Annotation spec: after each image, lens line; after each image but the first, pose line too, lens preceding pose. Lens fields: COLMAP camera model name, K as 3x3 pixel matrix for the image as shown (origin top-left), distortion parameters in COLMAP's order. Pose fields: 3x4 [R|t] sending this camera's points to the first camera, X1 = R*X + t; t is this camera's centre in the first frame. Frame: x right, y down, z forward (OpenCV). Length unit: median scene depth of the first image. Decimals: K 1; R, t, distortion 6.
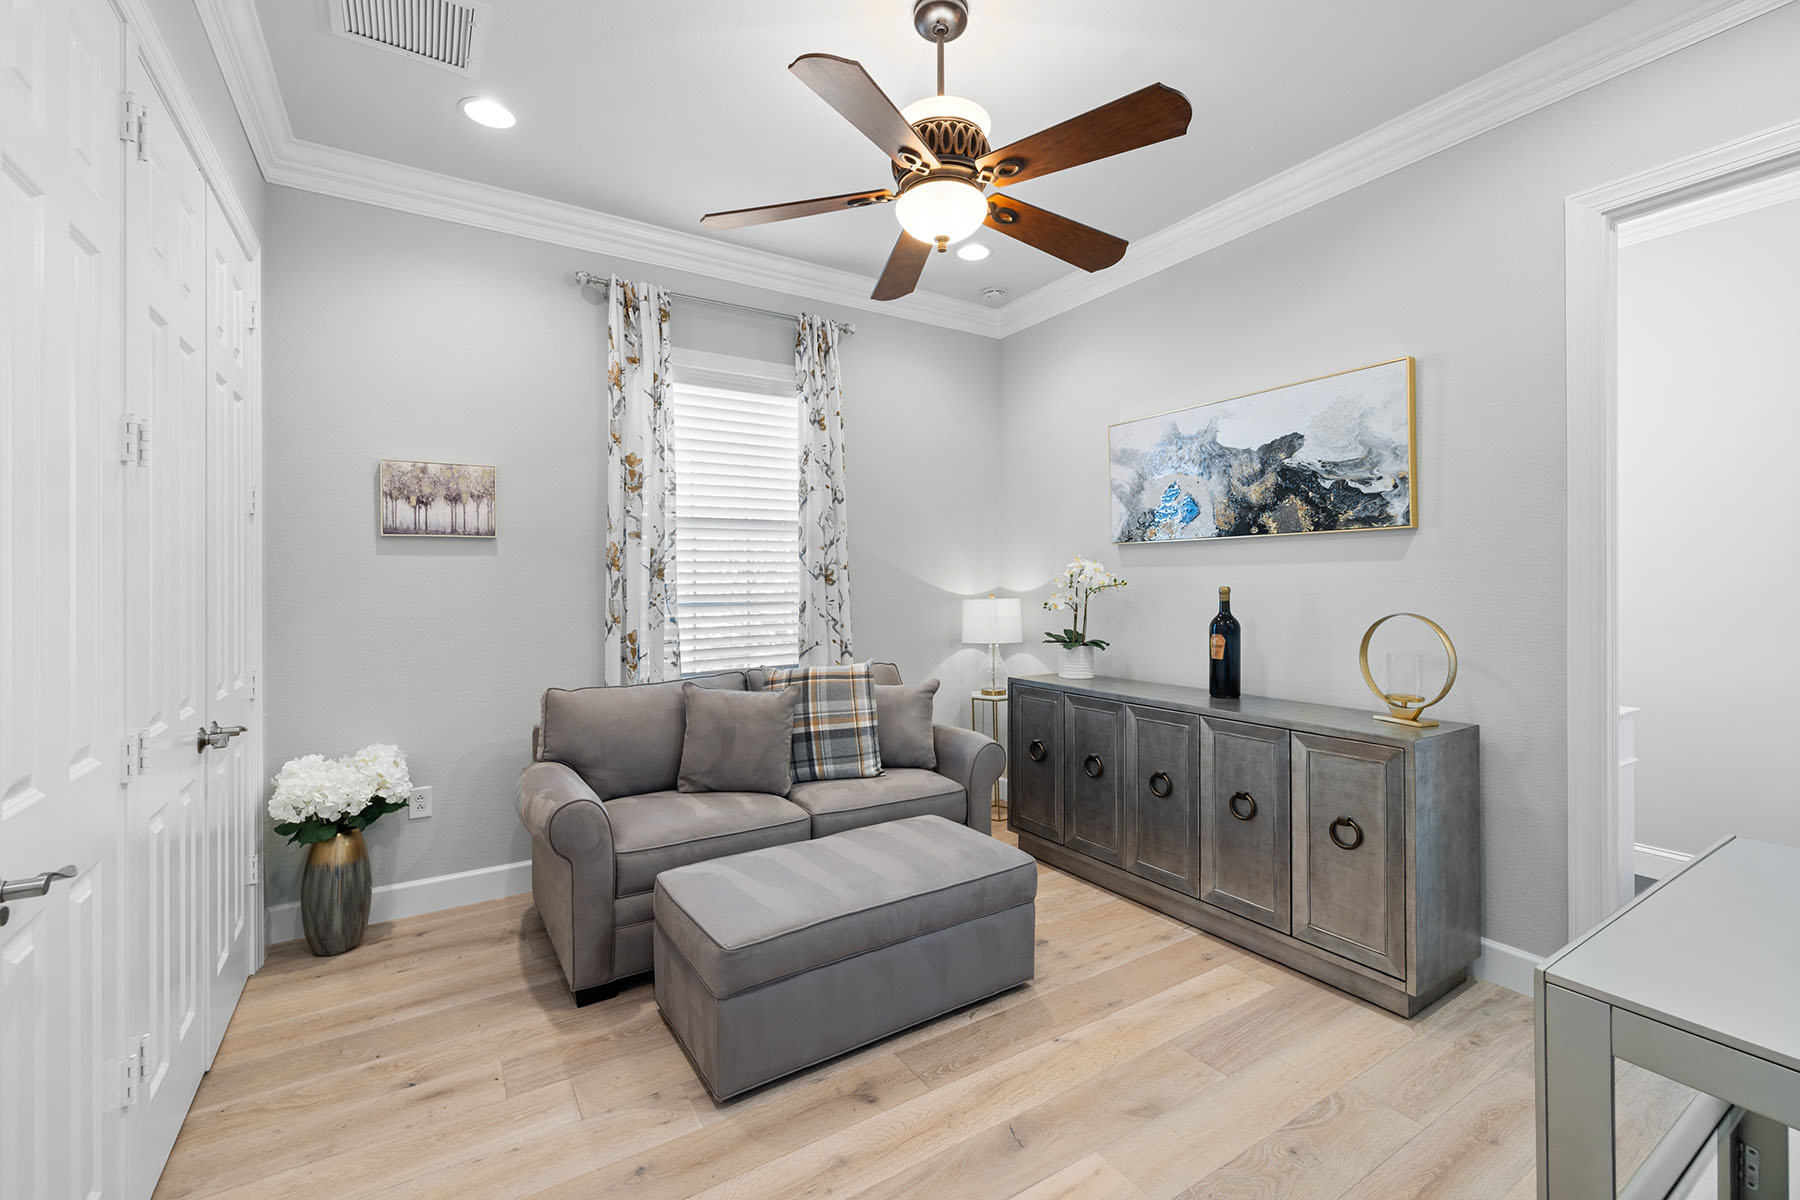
lens RADIAL K [[760.0, 0, 898.1], [0, 760.0, 583.6], [0, 0, 1]] dist [0.004316, -0.000111]
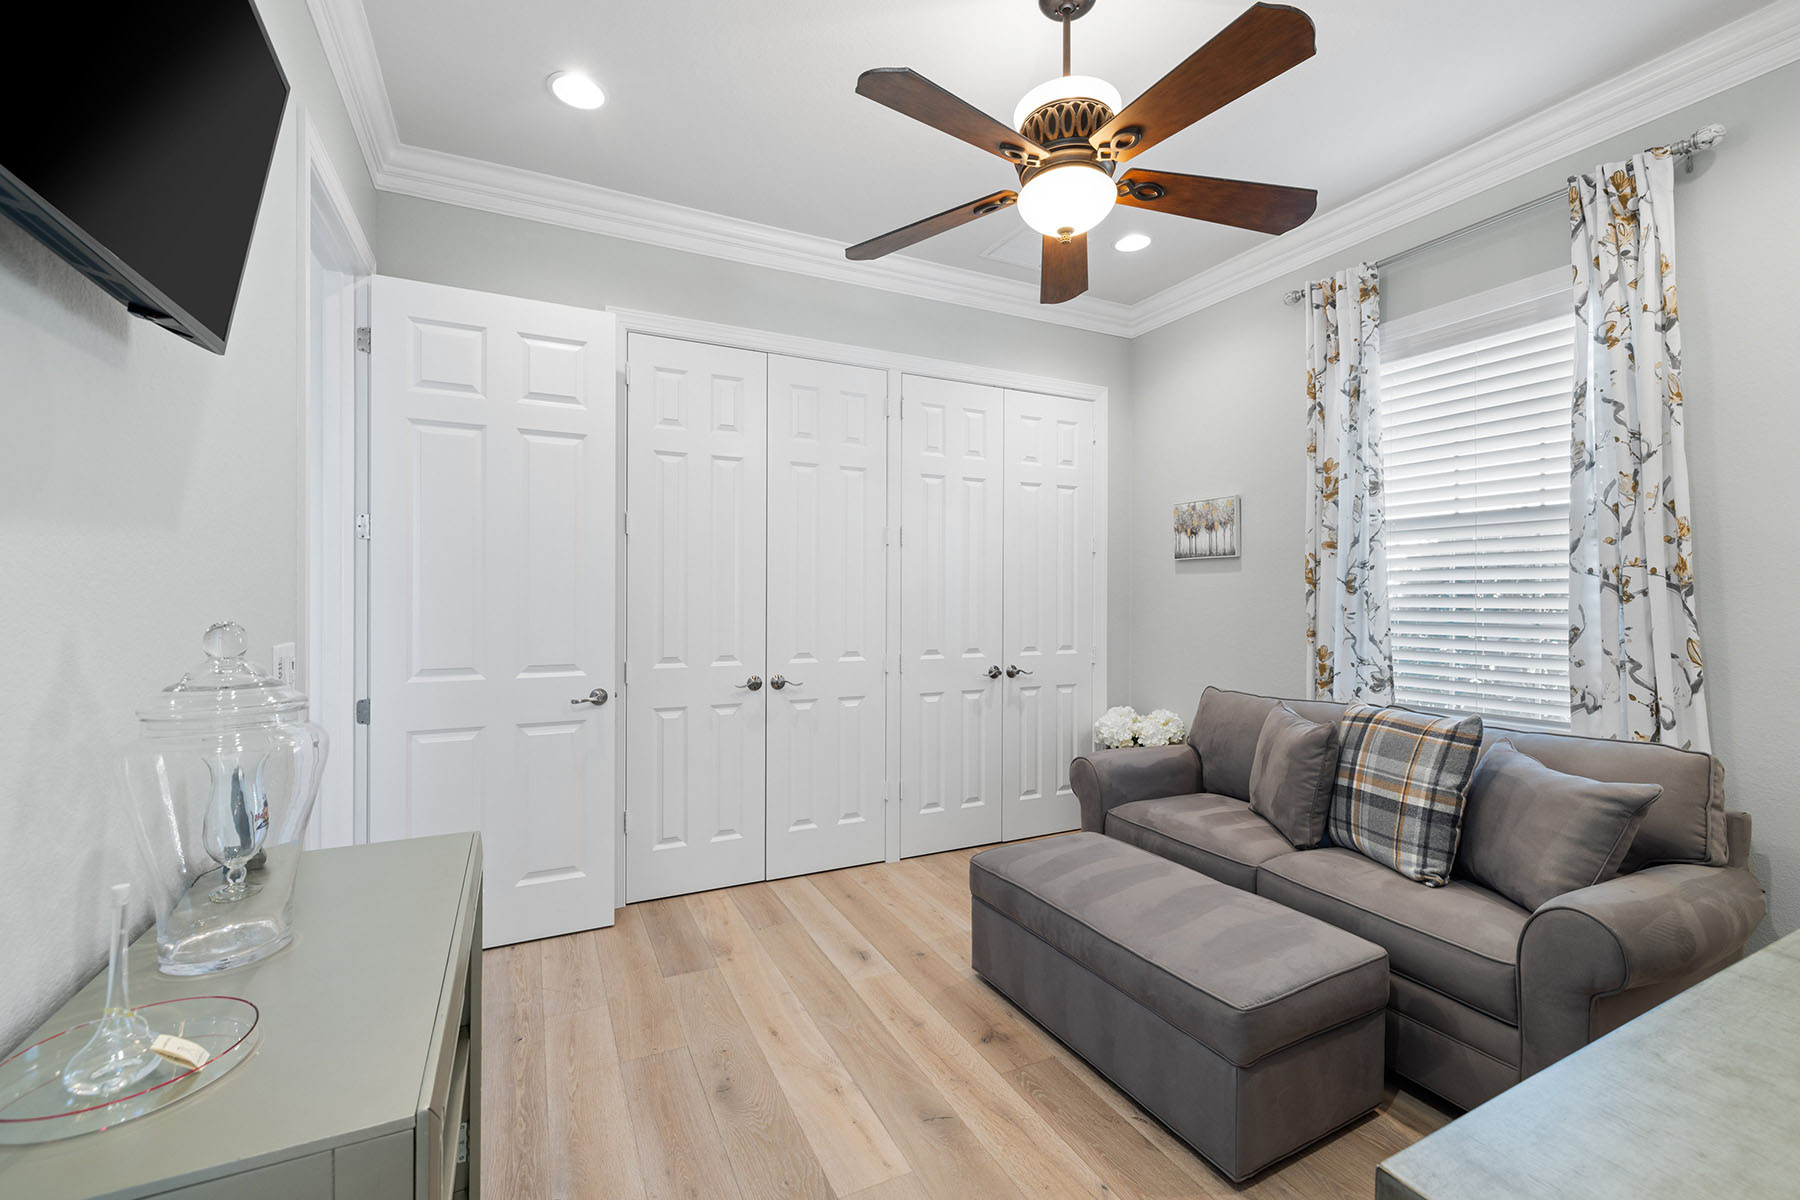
lens RADIAL K [[760.0, 0, 900.4], [0, 760.0, 599.6], [0, 0, 1]] dist [0.004316, -0.000111]
pose [[-0.102012, 0.010595, -0.994727, 1.233354], [-0.007442, 0.999907, 0.011413, -0.005796], [0.994755, 0.008567, -0.101924, 1.077388]]
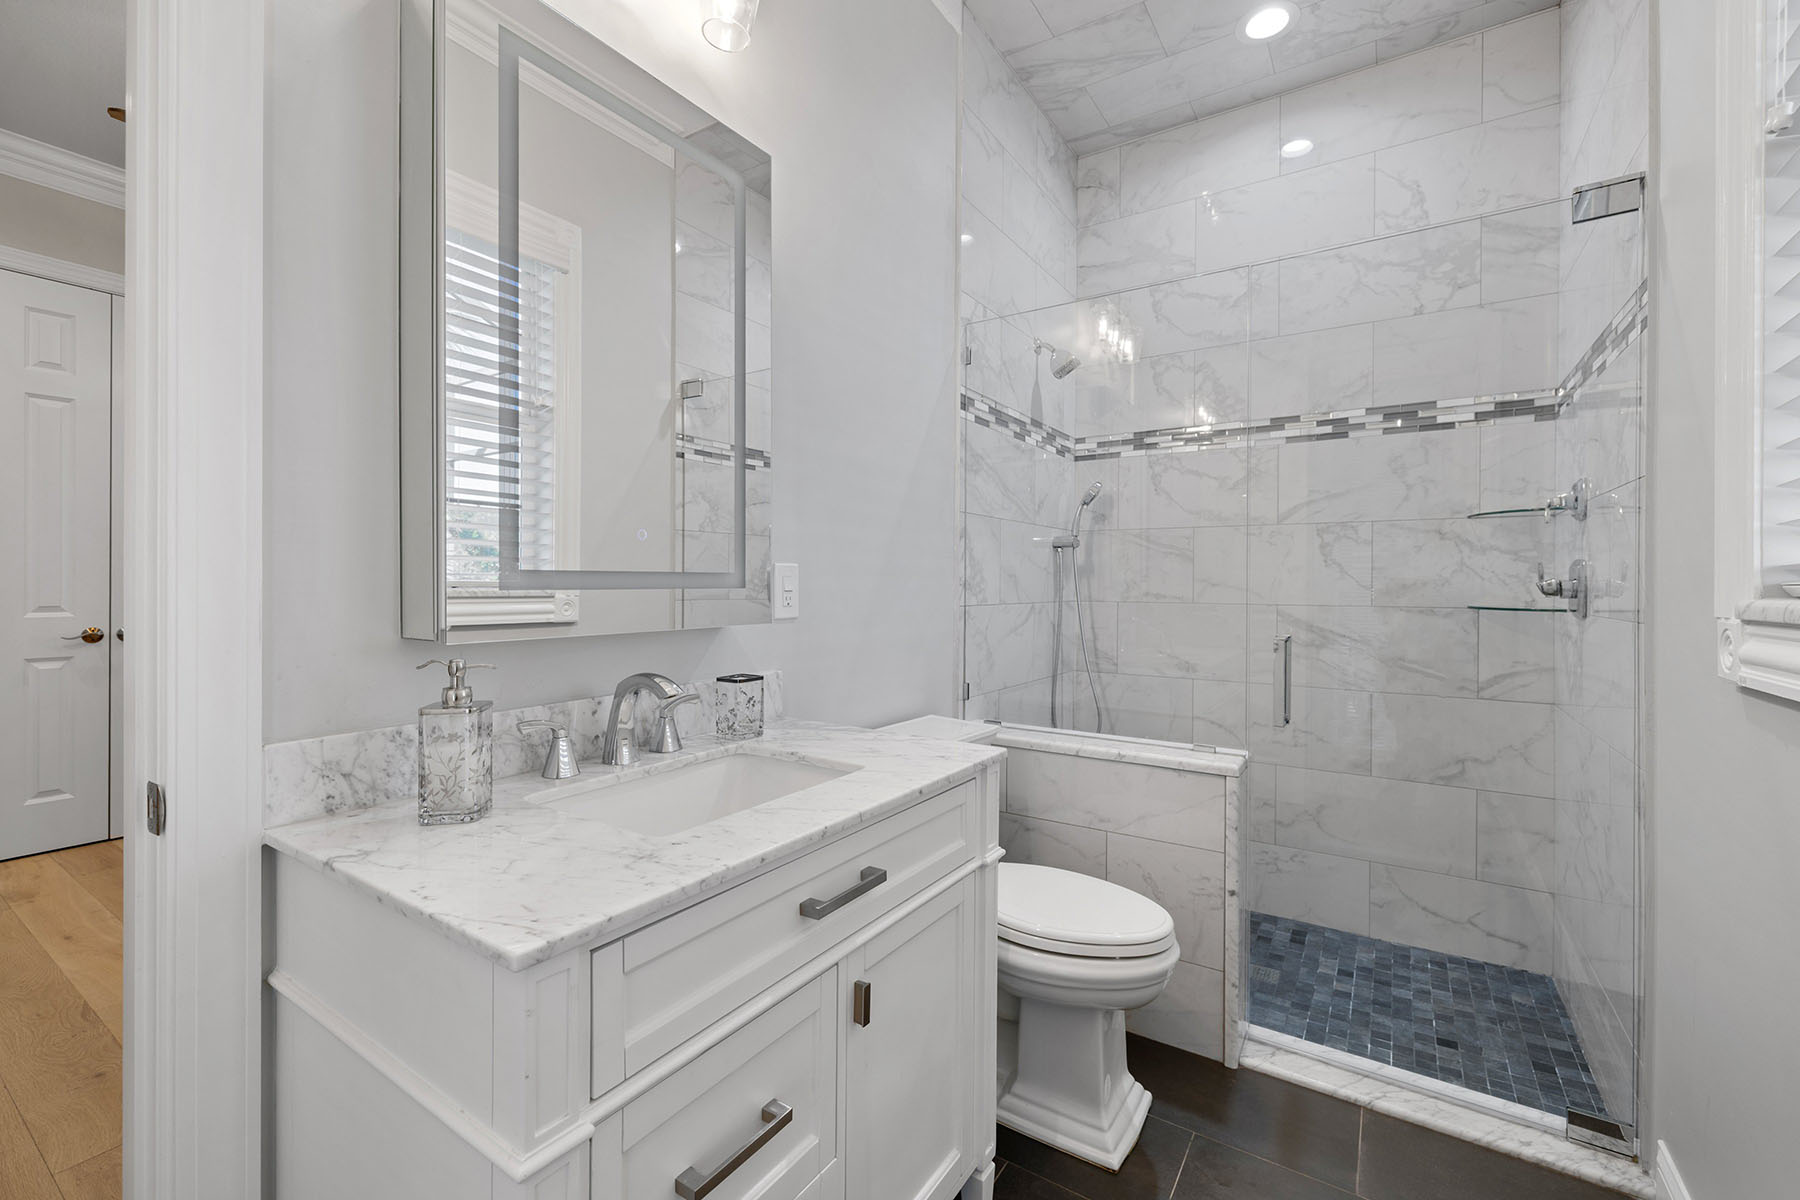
lens RADIAL K [[760.0, 0, 898.6], [0, 760.0, 589.6], [0, 0, 1]] dist [0.004316, -0.000111]
pose [[0.410132, 0.007820, -0.911993, 1.857931], [-0.007340, 0.999959, 0.005274, 0.095632], [0.911997, 0.004530, 0.410172, 1.542938]]
